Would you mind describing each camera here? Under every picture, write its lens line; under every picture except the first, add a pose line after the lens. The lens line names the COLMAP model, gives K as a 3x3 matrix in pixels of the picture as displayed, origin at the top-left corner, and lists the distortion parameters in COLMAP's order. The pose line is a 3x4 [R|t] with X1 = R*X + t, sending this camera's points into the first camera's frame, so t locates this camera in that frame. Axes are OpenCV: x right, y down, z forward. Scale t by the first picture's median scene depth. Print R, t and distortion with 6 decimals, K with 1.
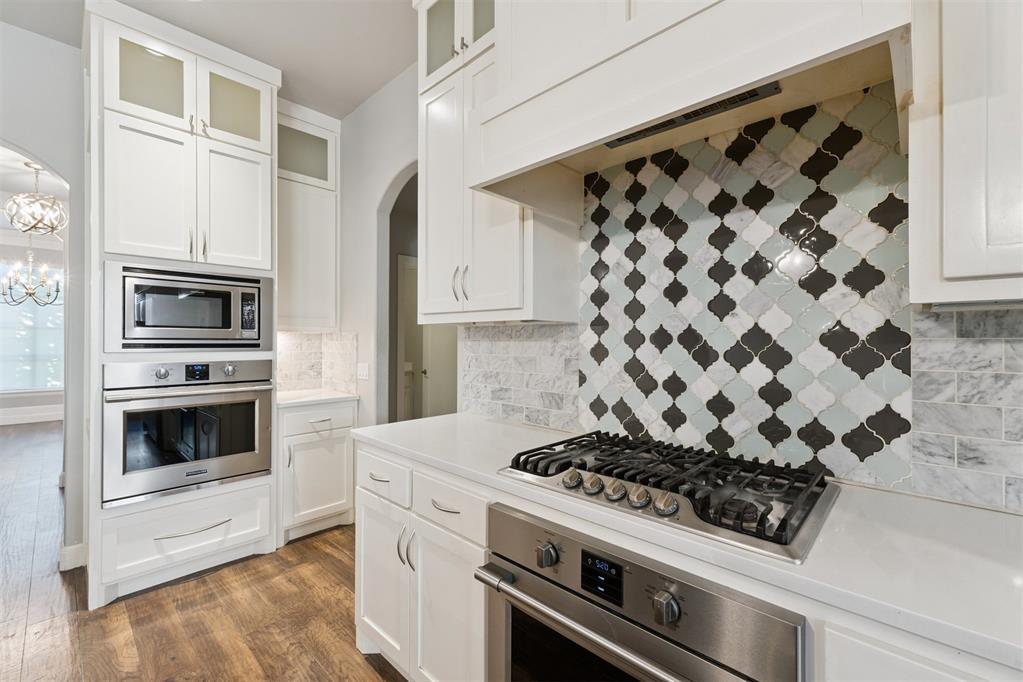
lens RADIAL K [[430.3, 0, 515.4], [0, 430.3, 340.0], [0, 0, 1]] dist [0.006319, -0.000027]
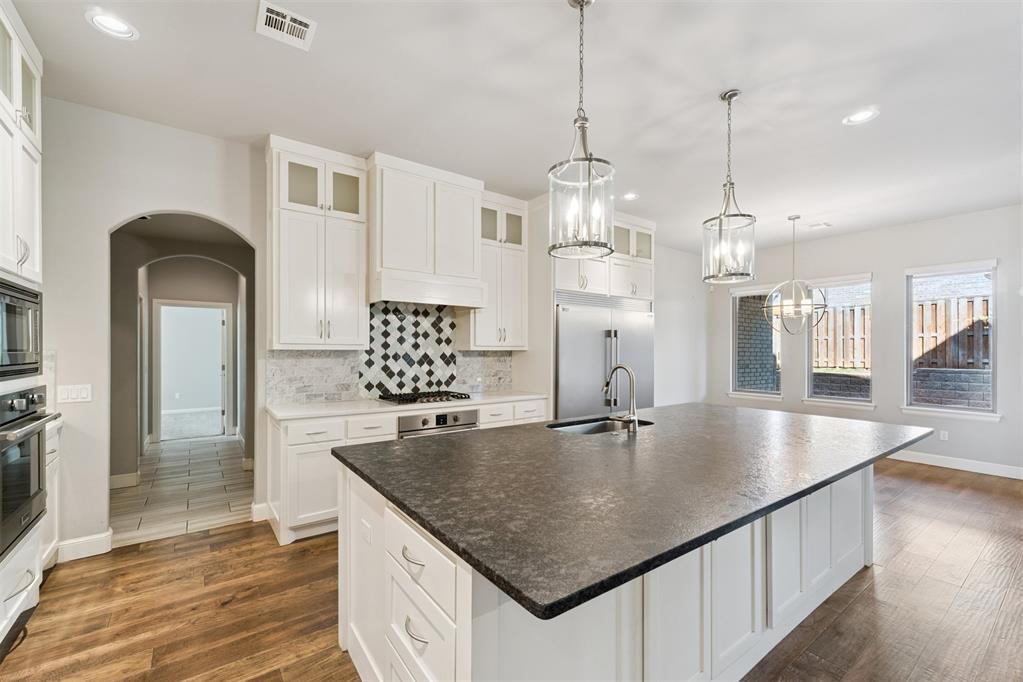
lens RADIAL K [[430.3, 0, 510.4], [0, 430.3, 349.3], [0, 0, 1]] dist [0.006319, -0.000027]
pose [[0.175582, 0.000609, 0.984465, -1.701566], [-0.004752, 0.999989, 0.000229, -0.042803], [-0.984453, -0.004719, 0.175583, -0.140148]]
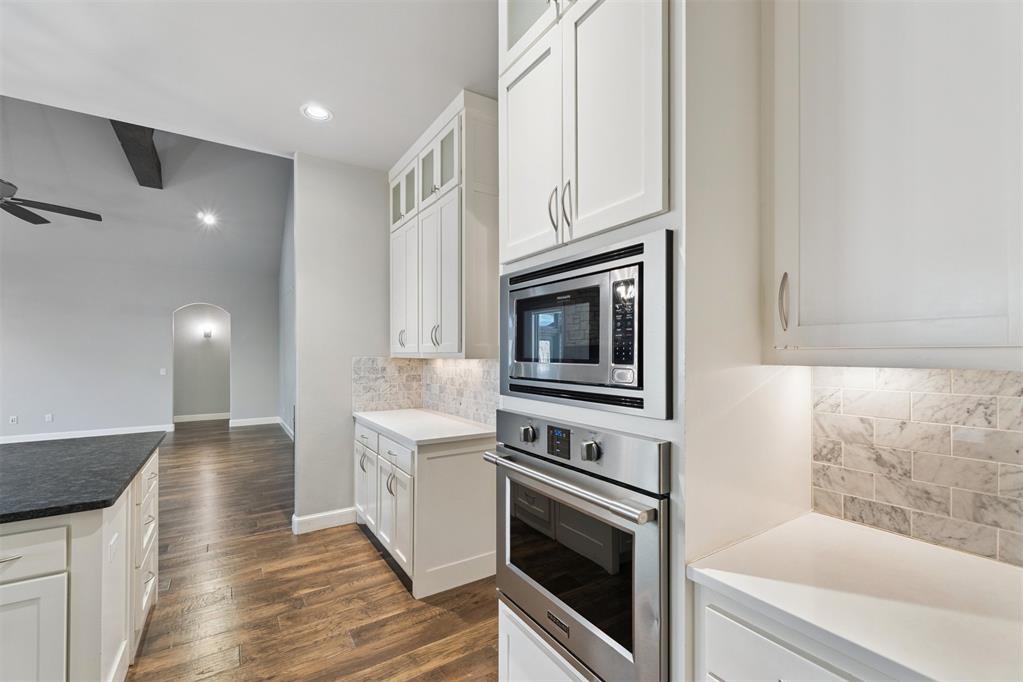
lens RADIAL K [[430.3, 0, 509.0], [0, 430.3, 353.9], [0, 0, 1]] dist [0.006319, -0.000027]
pose [[-0.227765, 0.000907, -0.973716, -0.216684], [0.003498, 0.999994, 0.000114, -0.046262], [0.973710, -0.003380, -0.227767, 1.272080]]
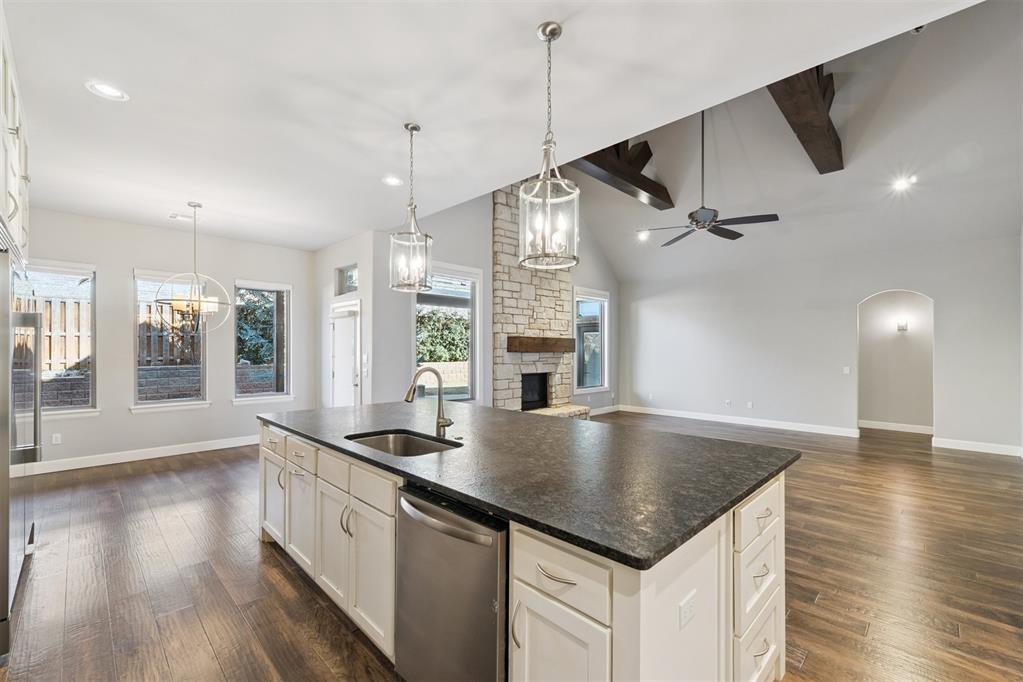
lens RADIAL K [[430.3, 0, 511.0], [0, 430.3, 347.6], [0, 0, 1]] dist [0.006319, -0.000027]
pose [[-0.999744, -0.002024, 0.022549, -0.622360], [-0.002226, 0.999958, -0.008935, -0.044231], [-0.022530, -0.008982, -0.999706, 0.964066]]
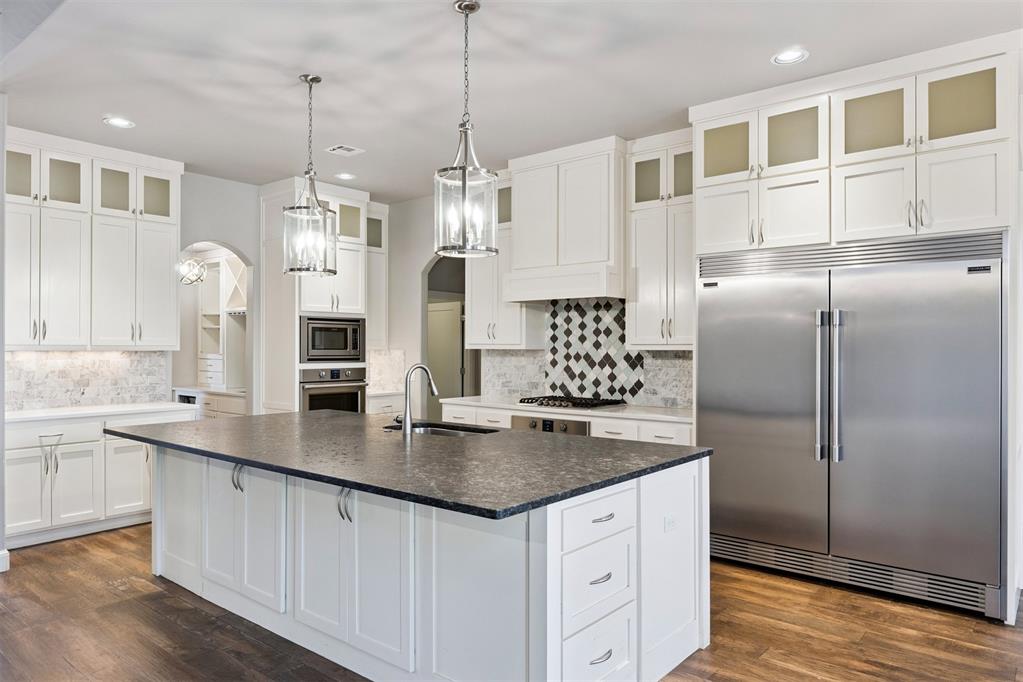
lens RADIAL K [[672.8, 0, 514.3], [0, 672.8, 347.3], [0, 0, 1]] dist [0.000792, 0.000611]
pose [[0.997790, 0.000995, 0.066440, -0.215719], [-0.001167, 0.999996, 0.002553, -0.053106], [-0.066437, -0.002625, 0.997787, -2.182639]]
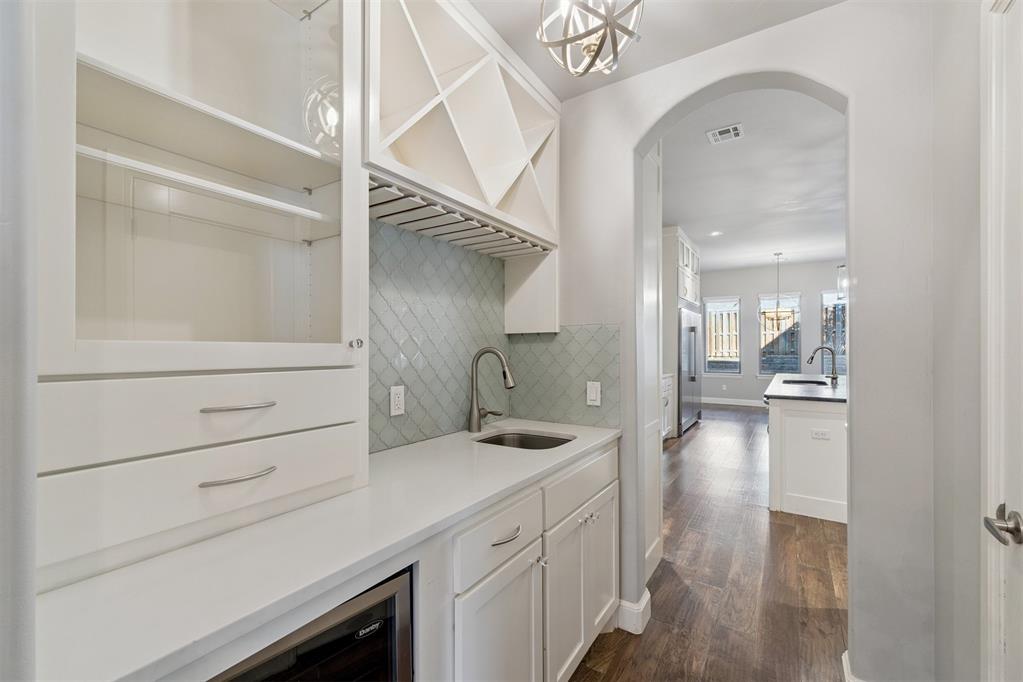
lens RADIAL K [[430.3, 0, 516.1], [0, 430.3, 345.3], [0, 0, 1]] dist [0.006319, -0.000027]
pose [[-0.200562, 0.006384, 0.979660, -2.187586], [0.007867, 0.999957, -0.004906, -0.009520], [-0.979650, 0.006723, -0.200603, 1.759462]]
